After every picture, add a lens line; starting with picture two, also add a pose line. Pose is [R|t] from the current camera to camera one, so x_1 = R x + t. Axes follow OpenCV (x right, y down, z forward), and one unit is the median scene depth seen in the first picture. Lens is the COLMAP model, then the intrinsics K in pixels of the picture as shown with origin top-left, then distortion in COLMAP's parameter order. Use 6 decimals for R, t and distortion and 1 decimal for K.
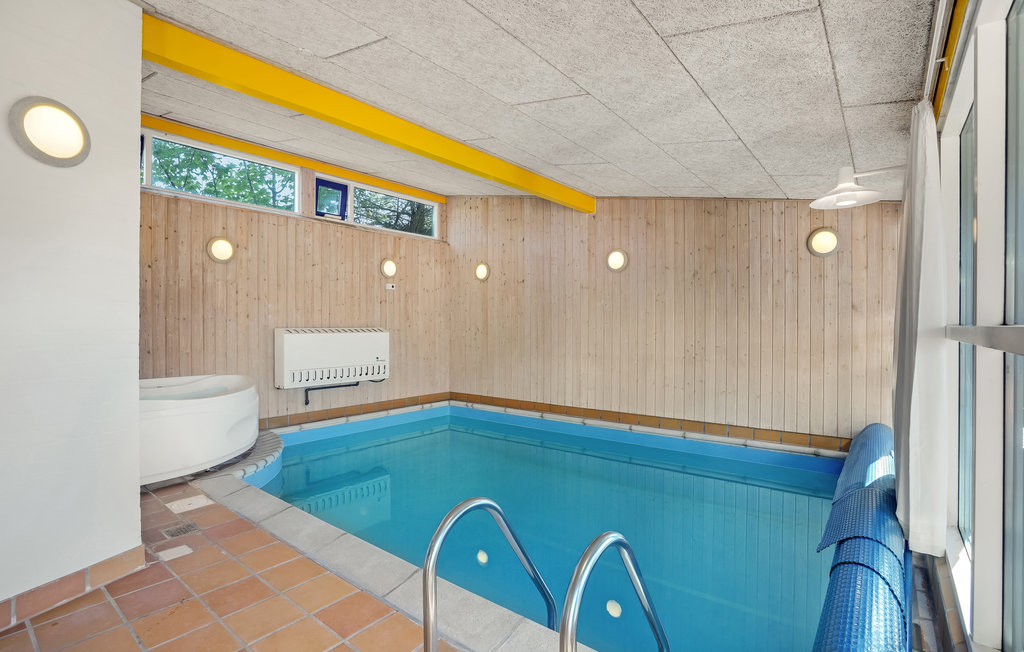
lens RADIAL K [[494.4, 0, 512.0], [0, 494.4, 326.0], [0, 0, 1]] dist [-0.052222, -0.000123]
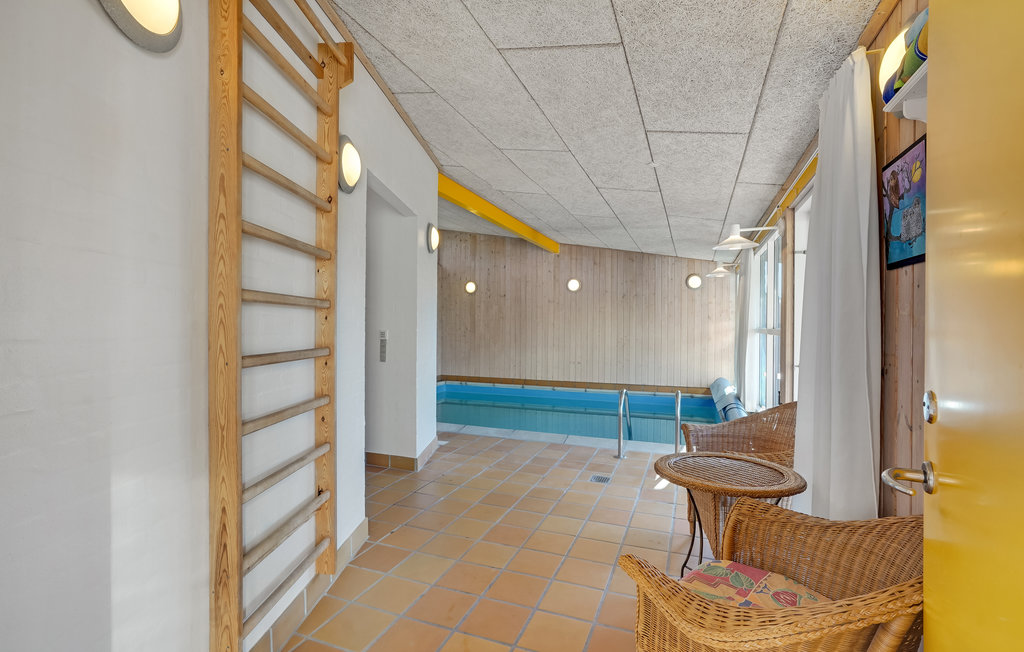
lens RADIAL K [[494.4, 0, 512.0], [0, 494.4, 326.0], [0, 0, 1]] dist [-0.052222, -0.000123]
pose [[0.953965, 0.002977, 0.299904, -0.440140], [-0.003527, 0.999993, 0.001293, -0.004367], [-0.299898, -0.002291, 0.953968, -0.436304]]
